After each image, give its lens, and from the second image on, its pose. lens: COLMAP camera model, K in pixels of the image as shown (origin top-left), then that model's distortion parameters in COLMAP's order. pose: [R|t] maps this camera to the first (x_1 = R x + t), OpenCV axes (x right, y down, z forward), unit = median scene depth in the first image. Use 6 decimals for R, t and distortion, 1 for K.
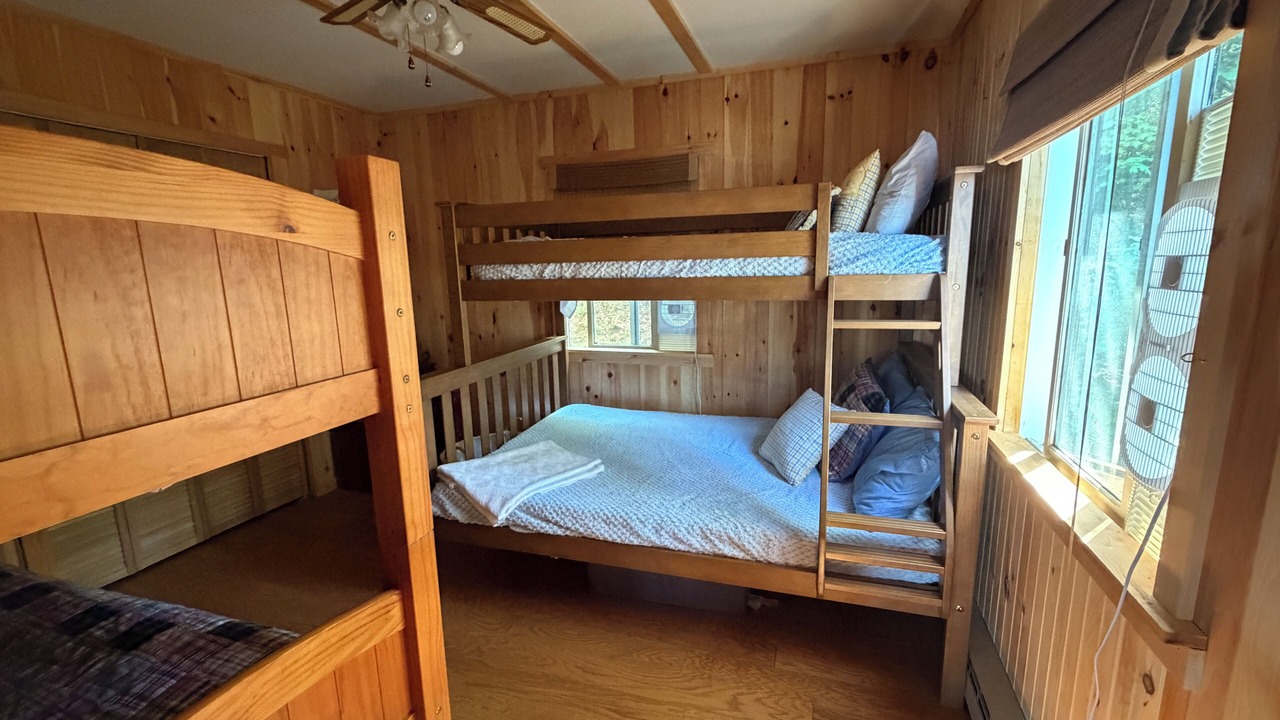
lens RADIAL K [[551.6, 0, 640.8], [0, 551.6, 362.4], [0, 0, 1]] dist [-0.000353, -0.000388]
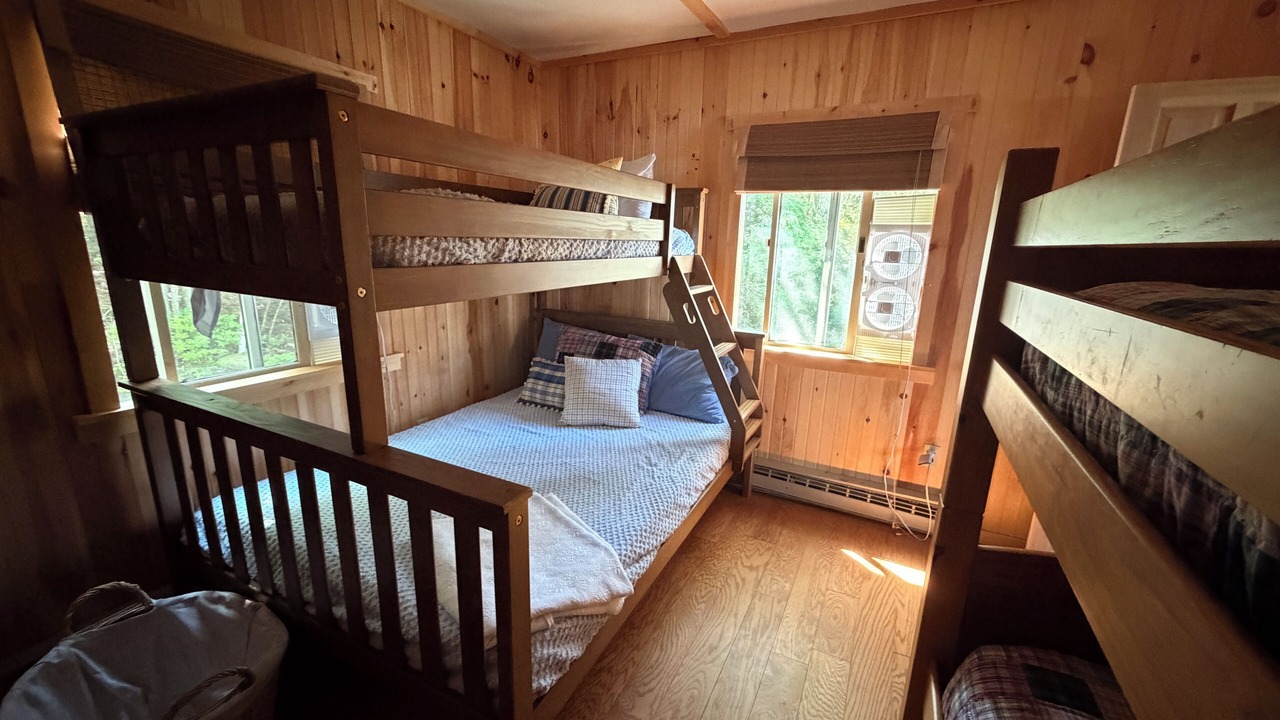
lens RADIAL K [[508.4, 0, 638.1], [0, 508.4, 362.3], [0, 0, 1]] dist [-0.000831, -0.000072]
pose [[0.151782, -0.206199, 0.966667, -0.614629], [0.144324, 0.972139, 0.184705, -0.100674], [-0.977820, 0.111479, 0.177312, 0.606254]]
